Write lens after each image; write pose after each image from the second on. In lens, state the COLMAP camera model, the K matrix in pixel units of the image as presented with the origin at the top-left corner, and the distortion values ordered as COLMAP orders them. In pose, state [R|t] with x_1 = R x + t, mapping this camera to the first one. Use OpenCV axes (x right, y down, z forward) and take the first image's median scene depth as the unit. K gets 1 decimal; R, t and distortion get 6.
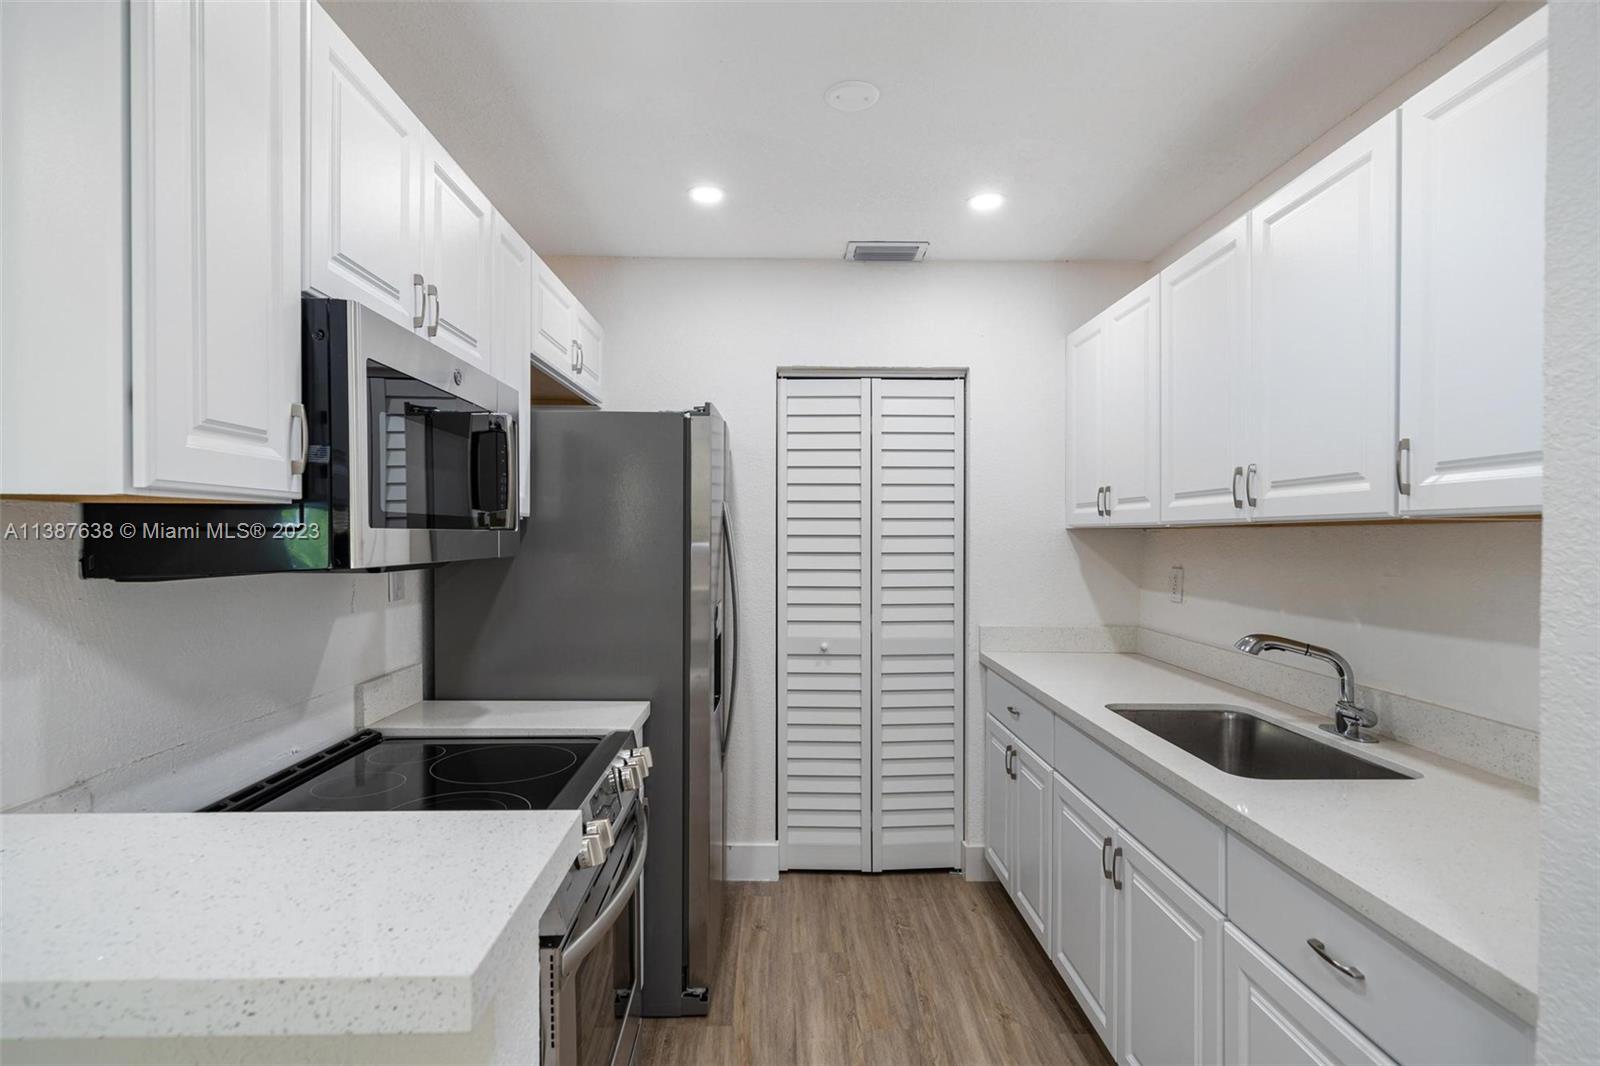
lens RADIAL K [[811.8, 0, 796.3], [0, 811.8, 544.2], [0, 0, 1]] dist [0.001107, -0.000078]
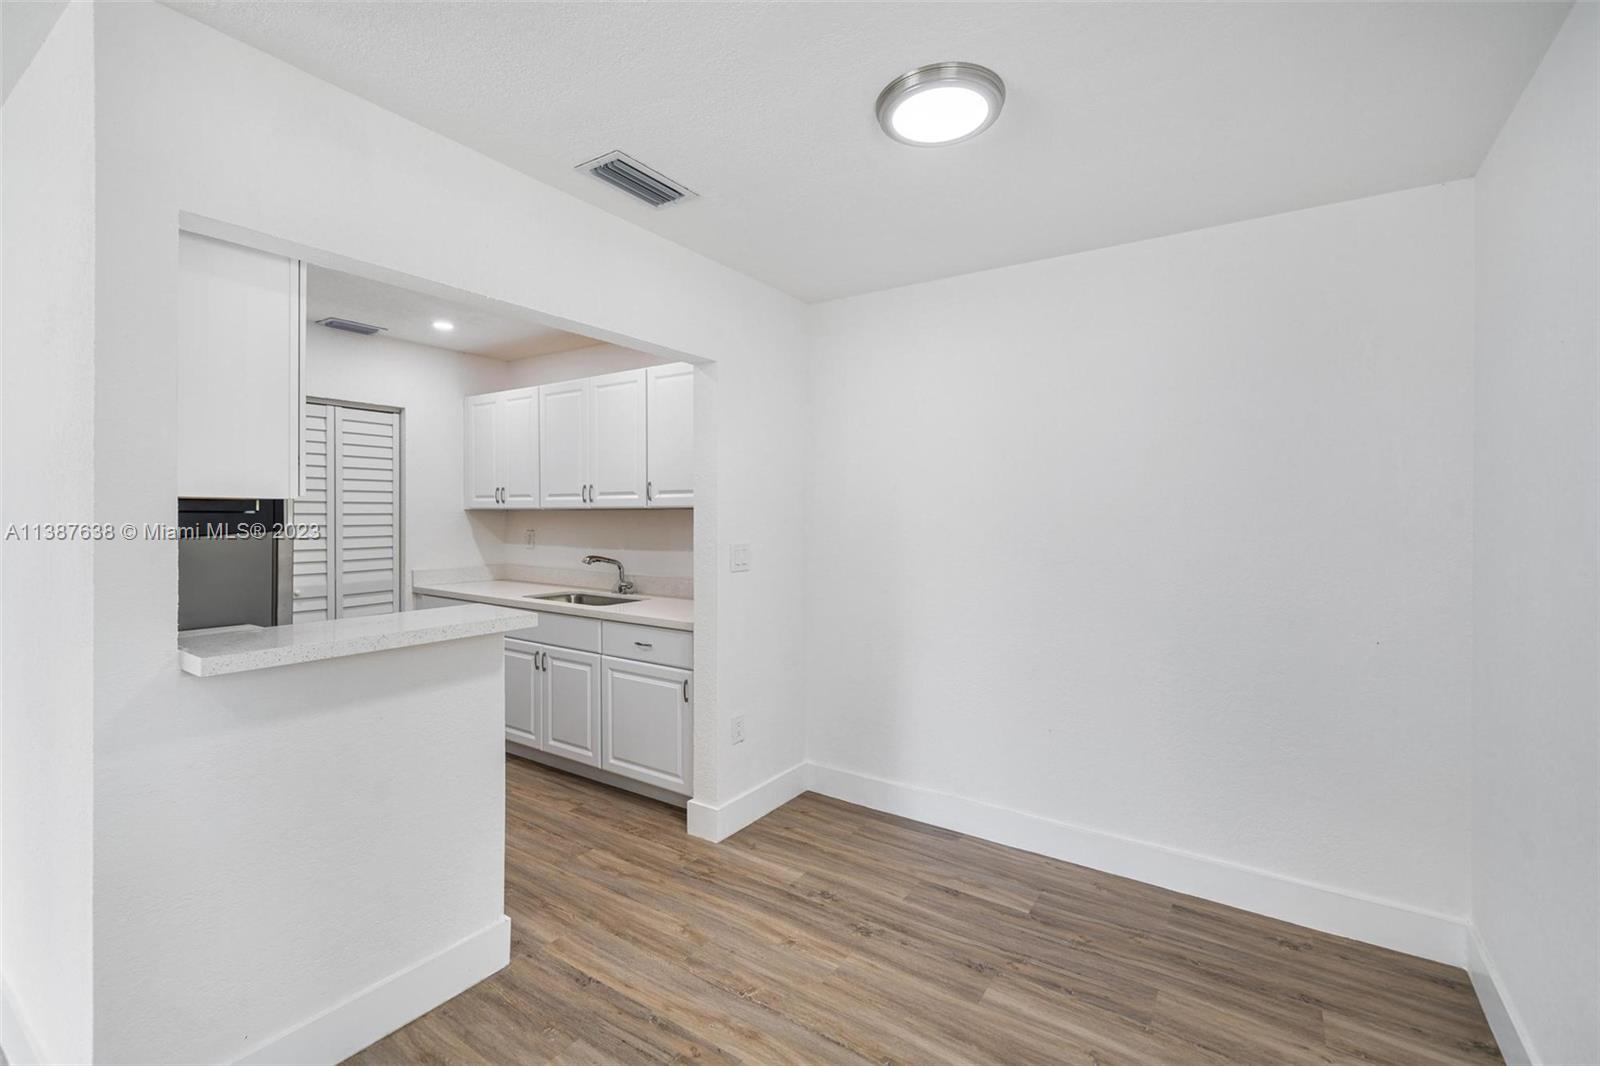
lens RADIAL K [[702.1, 0, 803.2], [0, 702.1, 520.7], [0, 0, 1]] dist [0.003460, 0.000408]
pose [[0.568112, -0.009251, 0.822899, -0.640606], [0.007827, 0.999952, 0.005837, 0.001379], [-0.822914, 0.003125, 0.568157, -0.563523]]
